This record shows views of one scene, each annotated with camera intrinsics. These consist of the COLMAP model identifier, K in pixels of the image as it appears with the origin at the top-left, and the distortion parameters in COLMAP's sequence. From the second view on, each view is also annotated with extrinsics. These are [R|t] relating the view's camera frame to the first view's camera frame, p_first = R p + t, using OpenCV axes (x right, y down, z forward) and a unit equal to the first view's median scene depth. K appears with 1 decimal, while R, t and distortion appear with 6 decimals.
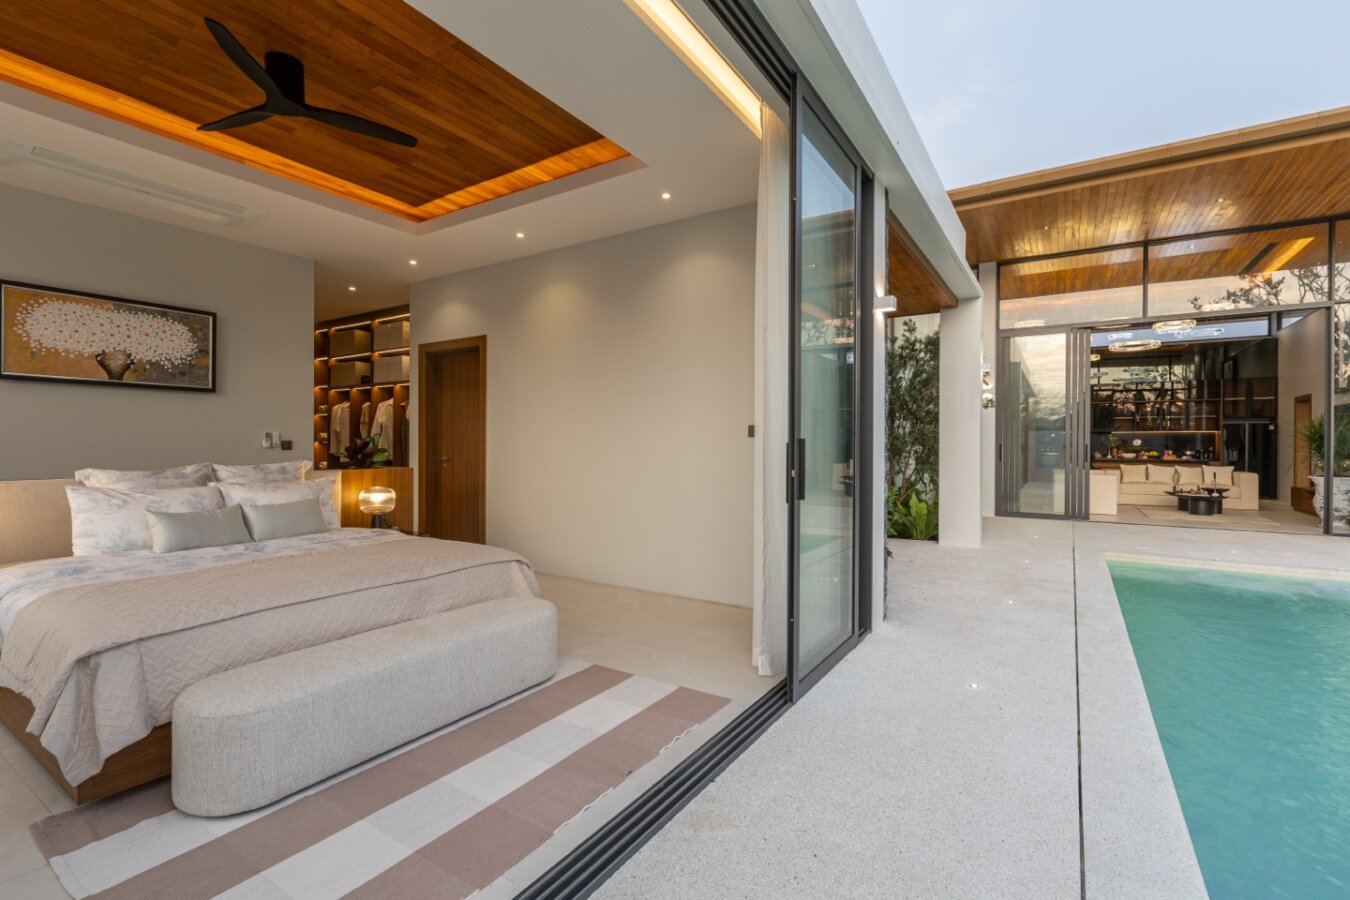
lens RADIAL K [[603.7, 0, 679.5], [0, 603.7, 447.1], [0, 0, 1]] dist [0.000676, 0.000141]
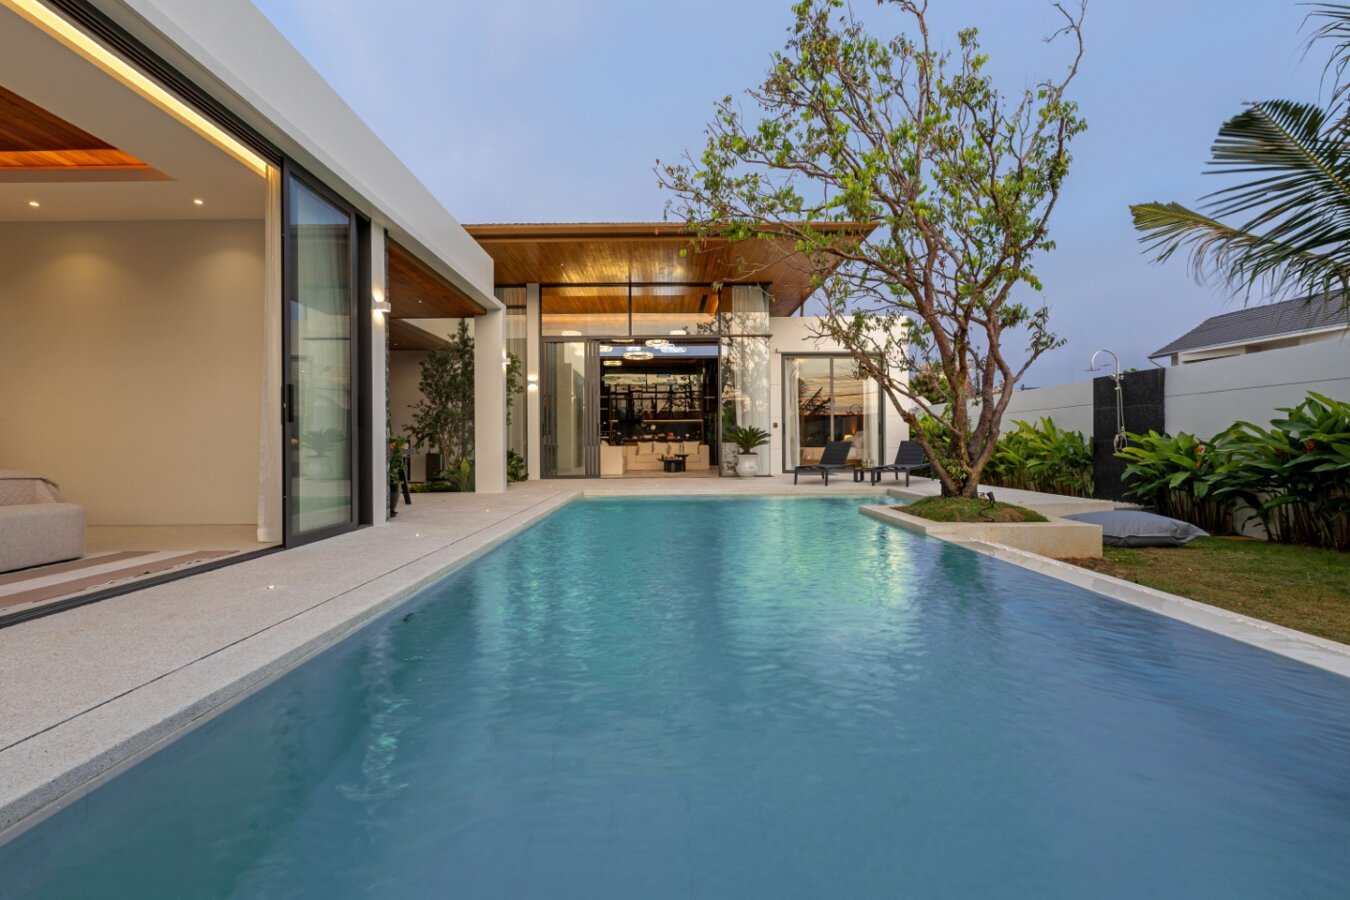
lens RADIAL K [[616.1, 0, 673.6], [0, 616.1, 445.6], [0, 0, 1]] dist [-0.000340, -0.000438]
pose [[0.843727, -0.010252, 0.536674, 0.054995], [0.013812, 0.999901, -0.002613, 0.051474], [-0.536594, 0.009617, 0.843786, -0.284229]]
